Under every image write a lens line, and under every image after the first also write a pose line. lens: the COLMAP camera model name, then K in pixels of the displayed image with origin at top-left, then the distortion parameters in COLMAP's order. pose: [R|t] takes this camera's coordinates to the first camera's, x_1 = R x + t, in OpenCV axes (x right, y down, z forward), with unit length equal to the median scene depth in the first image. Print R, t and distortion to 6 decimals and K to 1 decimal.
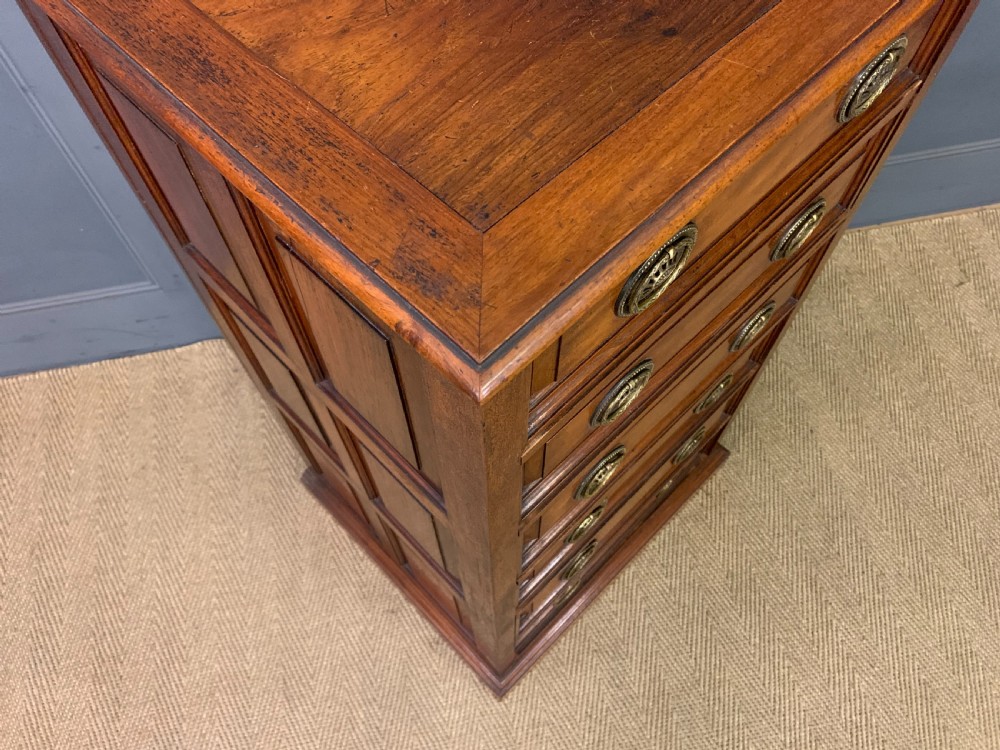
lens RADIAL K [[783.0, 0, 497.1], [0, 783.0, 379.5], [0, 0, 1]] dist [0.013931, -0.000406]
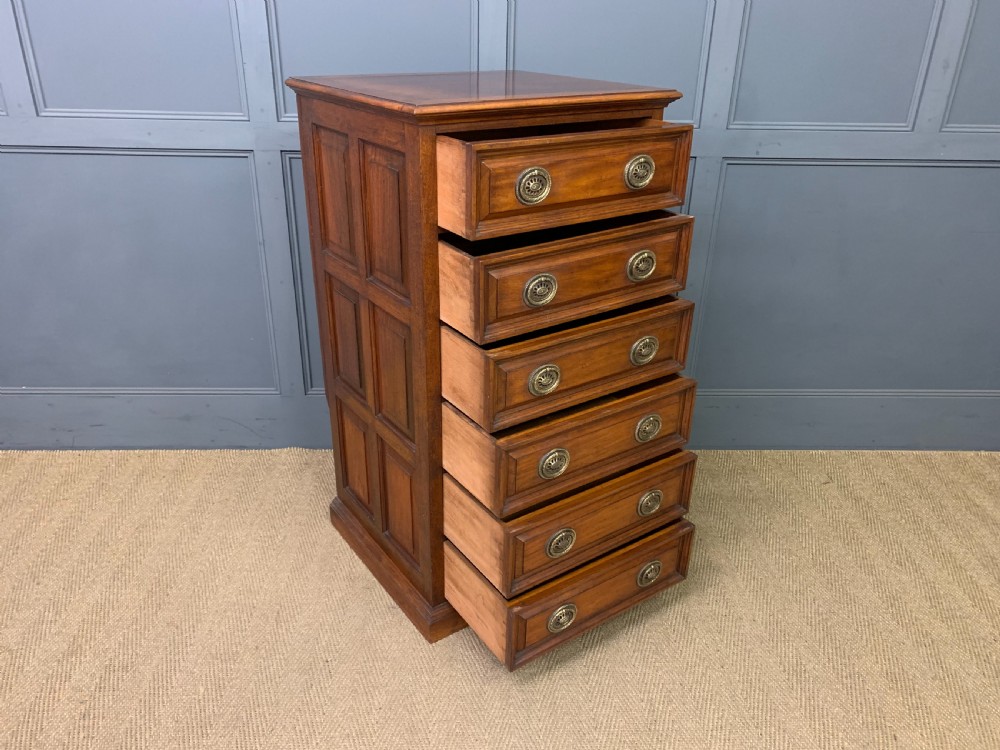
lens RADIAL K [[777.4, 0, 500.5], [0, 777.4, 370.3], [0, 0, 1]] dist [0.020726, -0.003377]
pose [[0.985931, 0.097331, -0.135891, 0.218119], [-0.158406, 0.803589, -0.573719, 0.663240], [0.053359, 0.587173, 0.807701, -0.273483]]
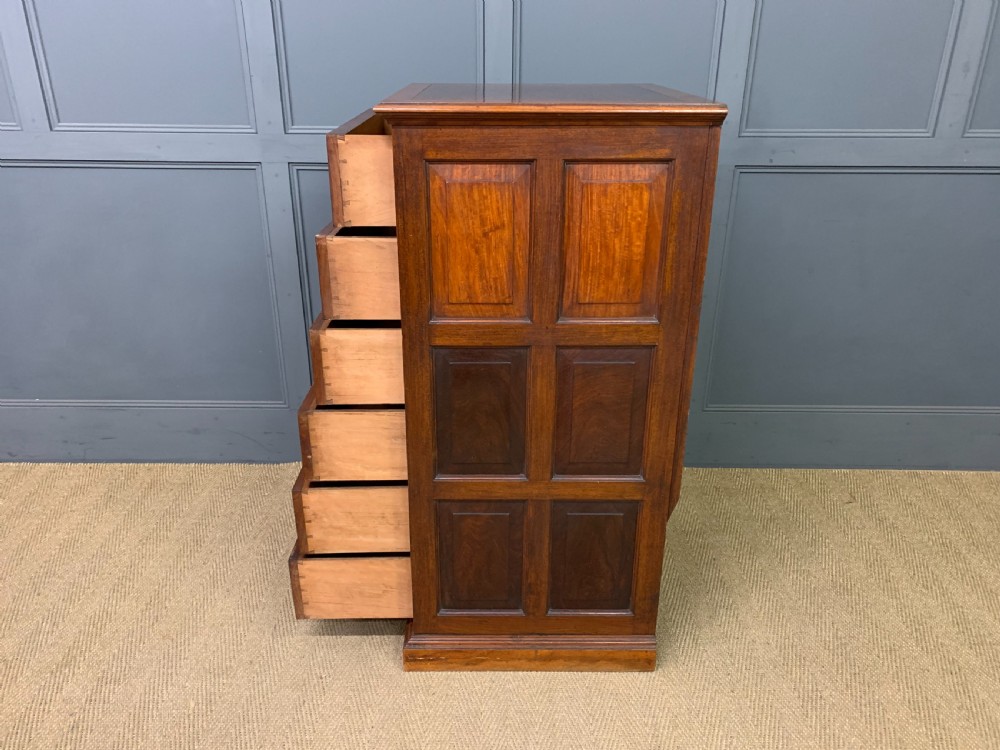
lens RADIAL K [[777.4, 0, 500.5], [0, 777.4, 370.3], [0, 0, 1]] dist [0.020726, -0.003377]
pose [[0.978969, 0.094655, -0.180723, 0.261509], [-0.185267, 0.783391, -0.593275, 0.659996], [0.085420, 0.614280, 0.784451, -0.235383]]
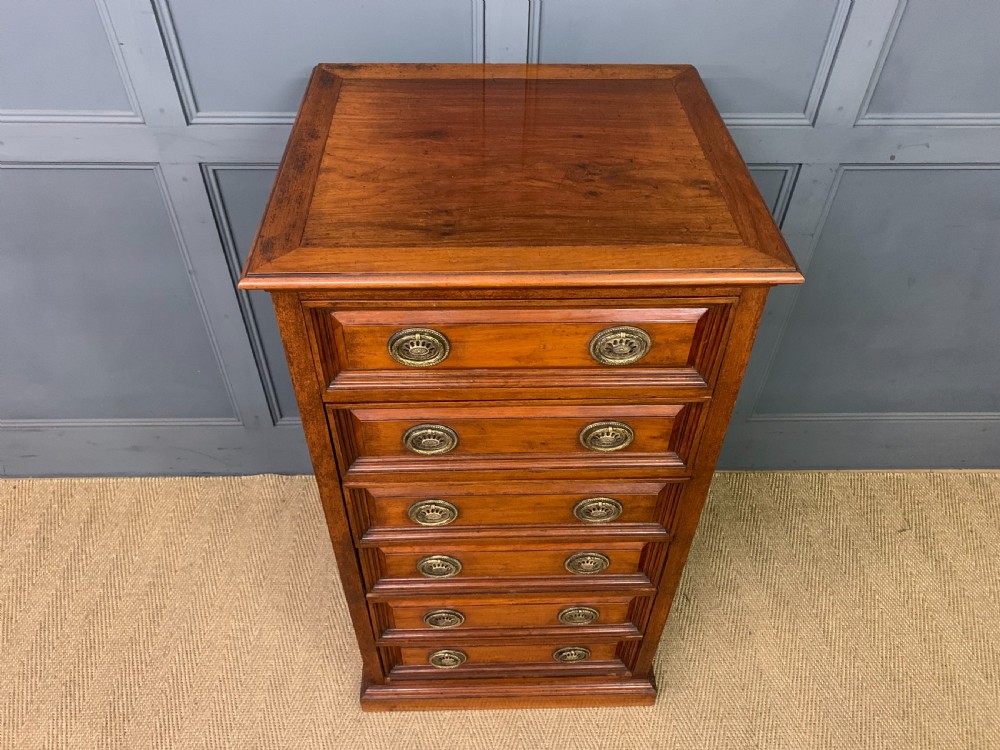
lens RADIAL K [[777.4, 0, 500.5], [0, 777.4, 370.3], [0, 0, 1]] dist [0.020726, -0.003377]
pose [[0.983645, 0.142500, -0.110163, 0.115740], [-0.168113, 0.945894, -0.277529, 0.081889], [0.064654, 0.291510, 0.954380, -0.221303]]
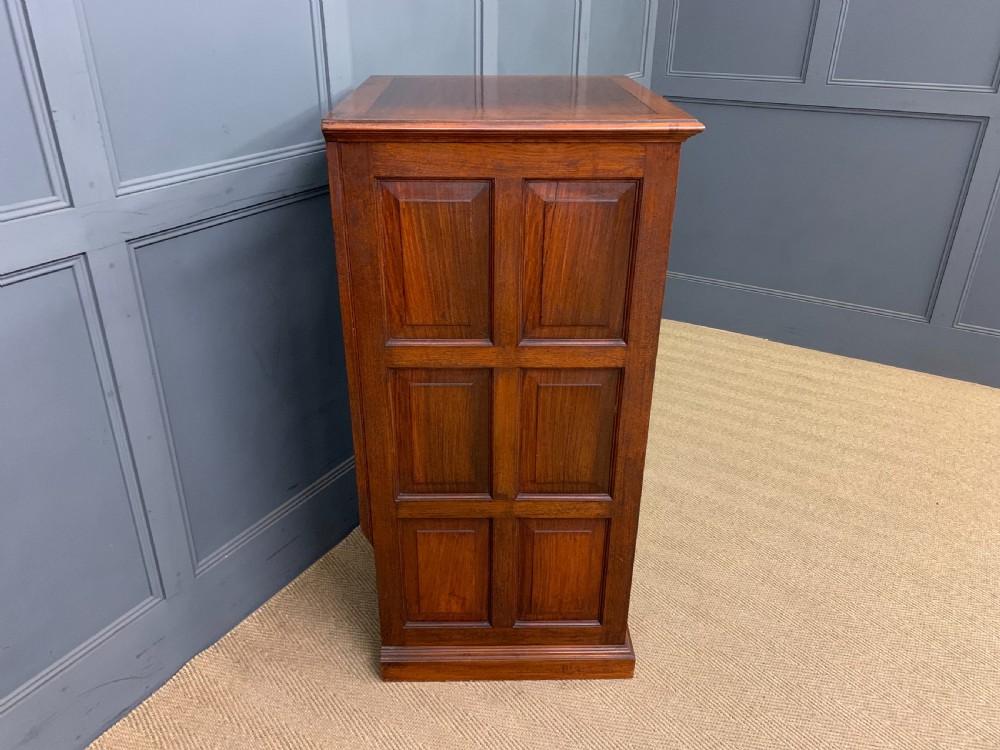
lens RADIAL K [[775.8, 0, 496.2], [0, 775.8, 374.2], [0, 0, 1]] dist [0.025615, -0.007372]
pose [[0.686535, -0.312966, 0.656294, -0.695684], [0.629279, 0.707934, -0.320684, 0.280122], [-0.364249, 0.633152, 0.682964, -0.067850]]
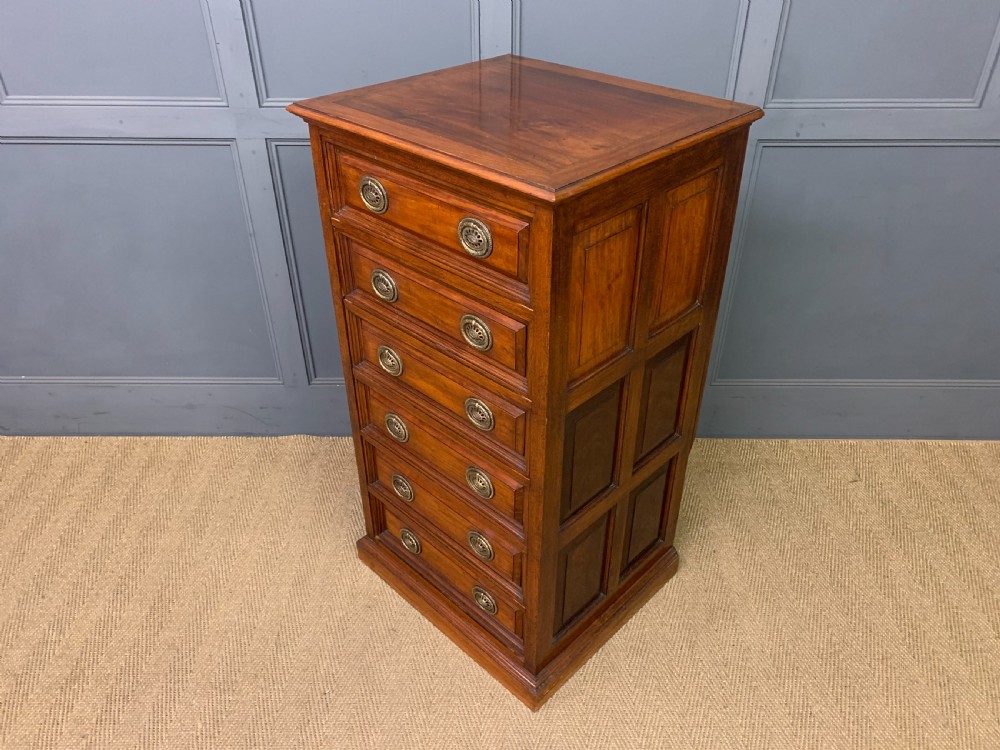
lens RADIAL K [[777.1, 0, 509.2], [0, 777.1, 372.5], [0, 0, 1]] dist [0.023065, -0.006564]
pose [[0.979101, 0.124217, -0.161032, 0.242032], [-0.183506, 0.880933, -0.436215, 0.436279], [0.087673, 0.456649, 0.885317, -0.312246]]
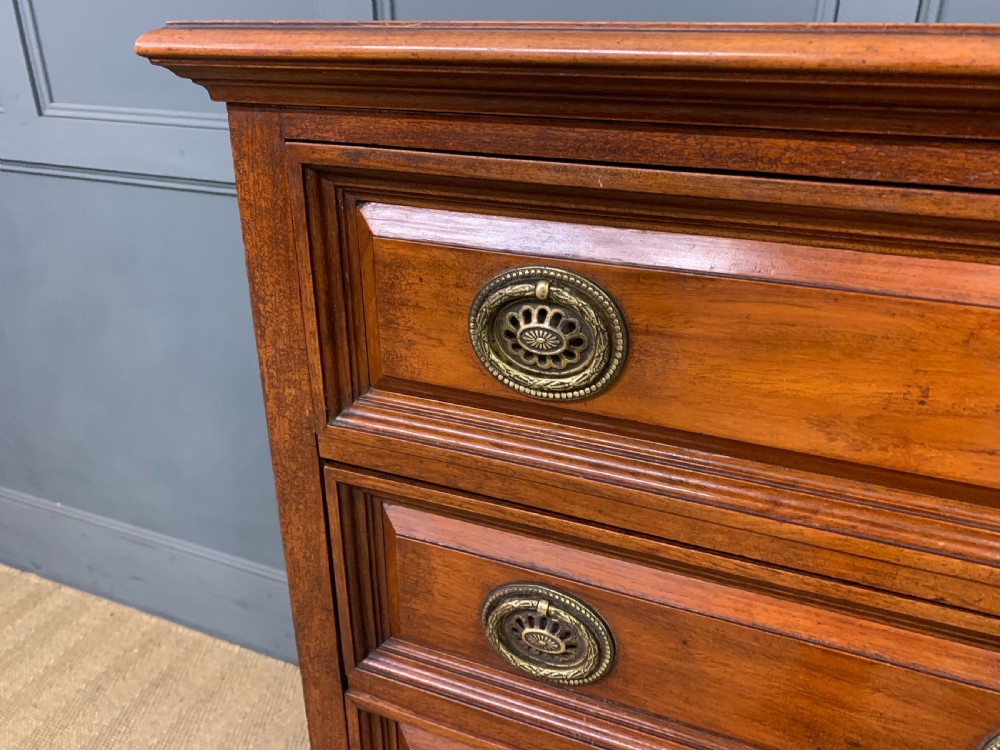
lens RADIAL K [[783.0, 0, 497.1], [0, 783.0, 379.5], [0, 0, 1]] dist [0.013931, -0.000406]
pose [[0.824605, 0.248849, -0.508036, 0.089768], [-0.500951, 0.738434, -0.451401, 0.025244], [0.262821, 0.626729, 0.733578, 0.193205]]
